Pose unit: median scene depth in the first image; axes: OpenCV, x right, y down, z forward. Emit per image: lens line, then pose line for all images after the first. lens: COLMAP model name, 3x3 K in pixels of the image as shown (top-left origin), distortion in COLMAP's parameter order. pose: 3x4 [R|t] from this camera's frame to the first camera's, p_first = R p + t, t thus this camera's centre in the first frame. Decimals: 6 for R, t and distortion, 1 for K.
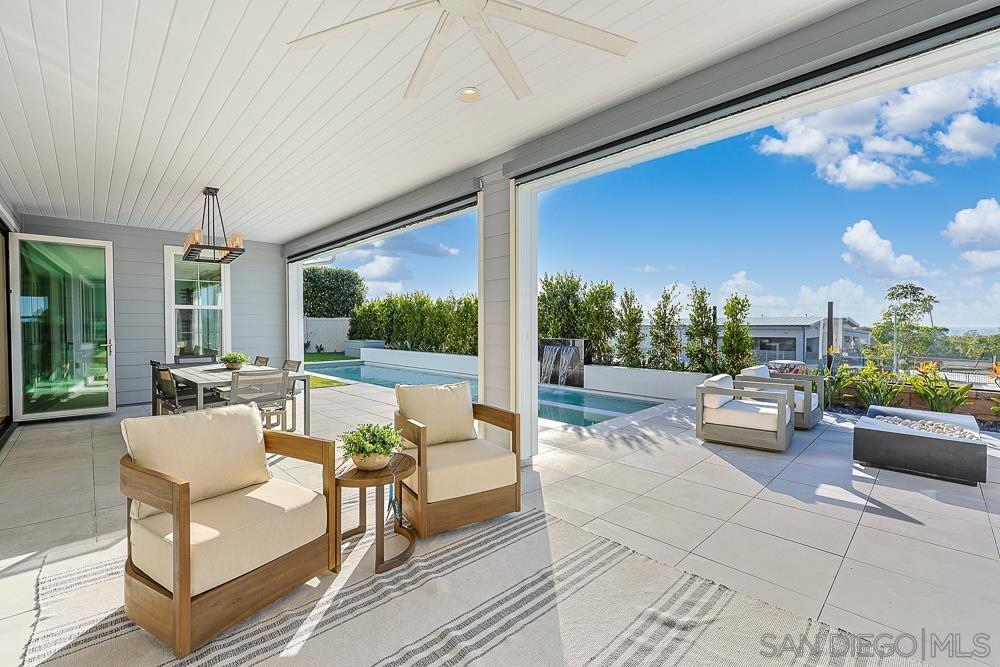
lens RADIAL K [[415.2, 0, 493.2], [0, 415.2, 332.2], [0, 0, 1]] dist [0.000794, 0.000229]
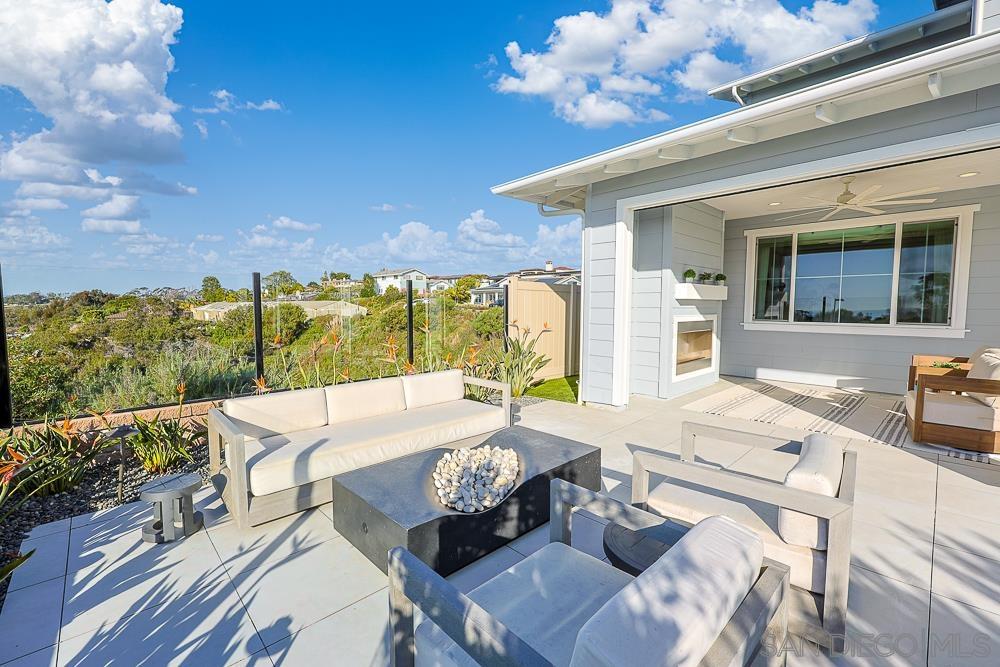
lens RADIAL K [[415.2, 0, 493.2], [0, 415.2, 332.2], [0, 0, 1]] dist [0.000794, 0.000229]
pose [[-1.000000, -0.000114, -0.000669, 1.022481], [-0.000167, 0.996844, 0.079383, -0.035699], [0.000657, 0.079383, -0.996844, 1.665495]]
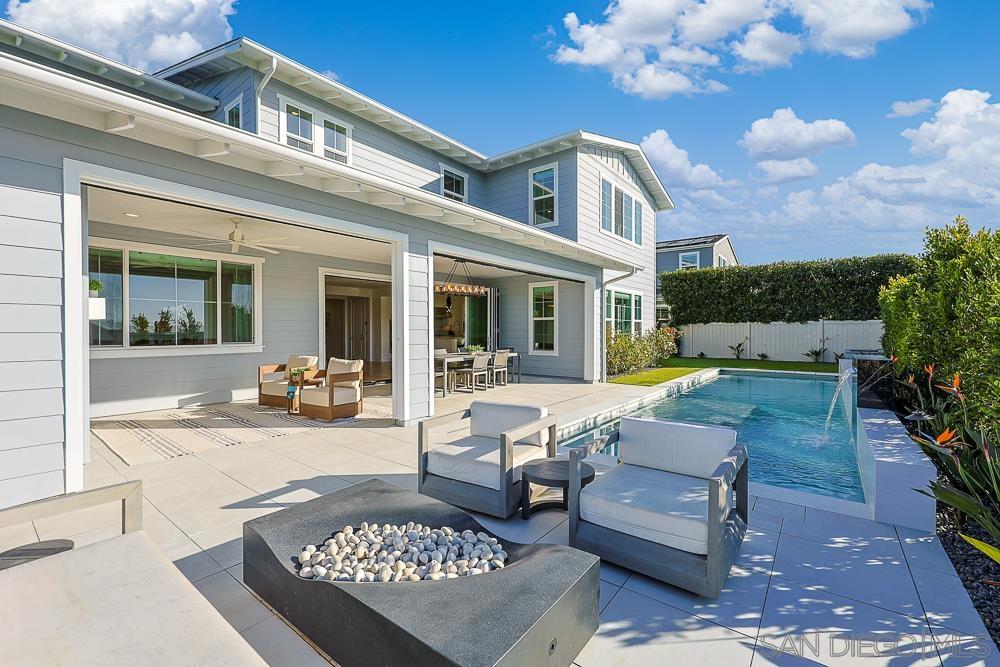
lens RADIAL K [[415.2, 0, 493.2], [0, 415.2, 332.2], [0, 0, 1]] dist [0.000794, 0.000229]
pose [[0.133916, 0.007868, -0.990961, 1.528850], [-0.014488, 0.999877, 0.005981, -0.025409], [0.990887, 0.013556, 0.134014, 1.069770]]
